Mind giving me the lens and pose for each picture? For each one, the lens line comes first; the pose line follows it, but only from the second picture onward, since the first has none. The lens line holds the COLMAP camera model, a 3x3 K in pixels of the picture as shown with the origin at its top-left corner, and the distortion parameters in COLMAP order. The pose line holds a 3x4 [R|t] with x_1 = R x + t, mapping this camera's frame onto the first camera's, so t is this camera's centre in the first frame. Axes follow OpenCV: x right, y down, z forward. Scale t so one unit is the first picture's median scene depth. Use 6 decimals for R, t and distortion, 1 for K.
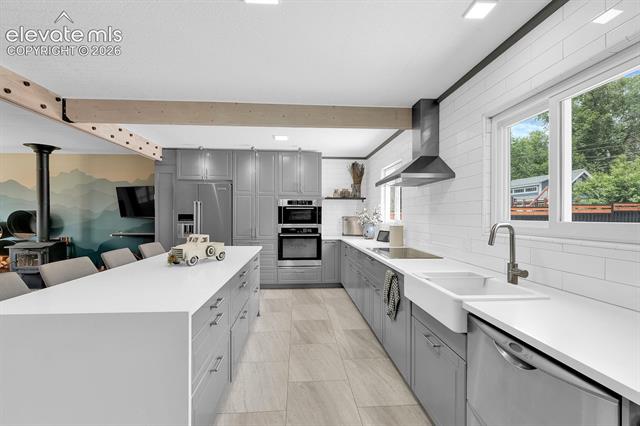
lens RADIAL K [[276.9, 0, 315.1], [0, 276.9, 215.9], [0, 0, 1]] dist [-0.000441, 0.000261]
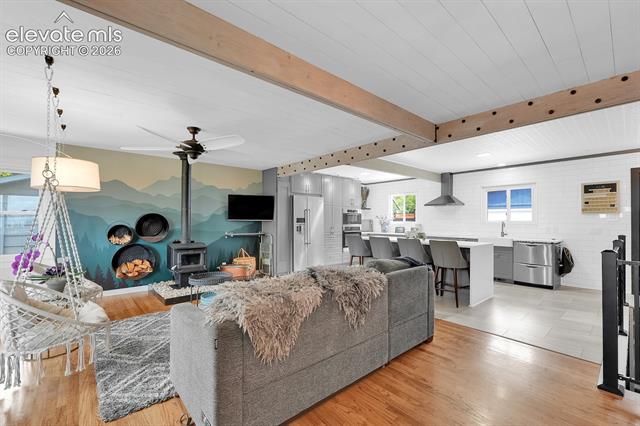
lens RADIAL K [[276.9, 0, 317.2], [0, 276.9, 217.6], [0, 0, 1]] dist [-0.000441, 0.000261]
pose [[0.797796, 0.005582, 0.602902, -1.196963], [0.000675, 0.999948, -0.010151, 0.006325], [-0.602927, 0.008505, 0.797751, -0.157283]]
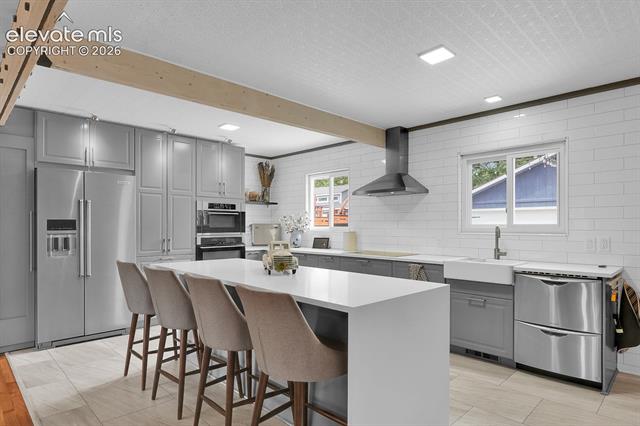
lens RADIAL K [[371.8, 0, 322.4], [0, 371.8, 222.4], [0, 0, 1]] dist [0.000644, -0.001404]
pose [[0.751319, 0.001528, 0.659937, -0.557323], [0.004081, 0.999967, -0.006961, 0.007497], [-0.659926, 0.007923, 0.751289, -0.005460]]
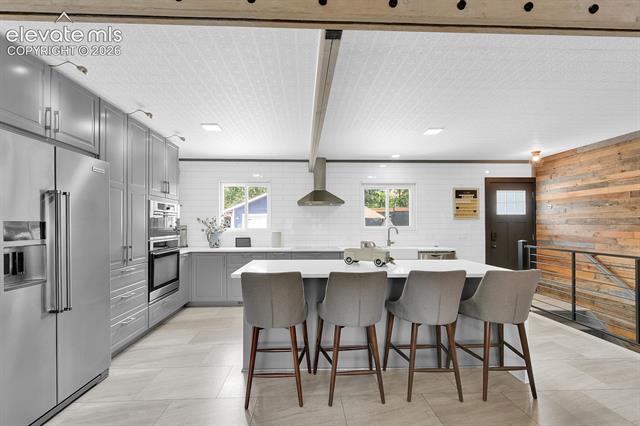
lens RADIAL K [[276.9, 0, 315.6], [0, 276.9, 219.7], [0, 0, 1]] dist [-0.000441, 0.000261]
pose [[0.023119, 0.015796, 0.999608, -0.792675], [0.003781, 0.999867, -0.015888, -0.001068], [-0.999726, 0.004147, 0.023056, 0.593547]]
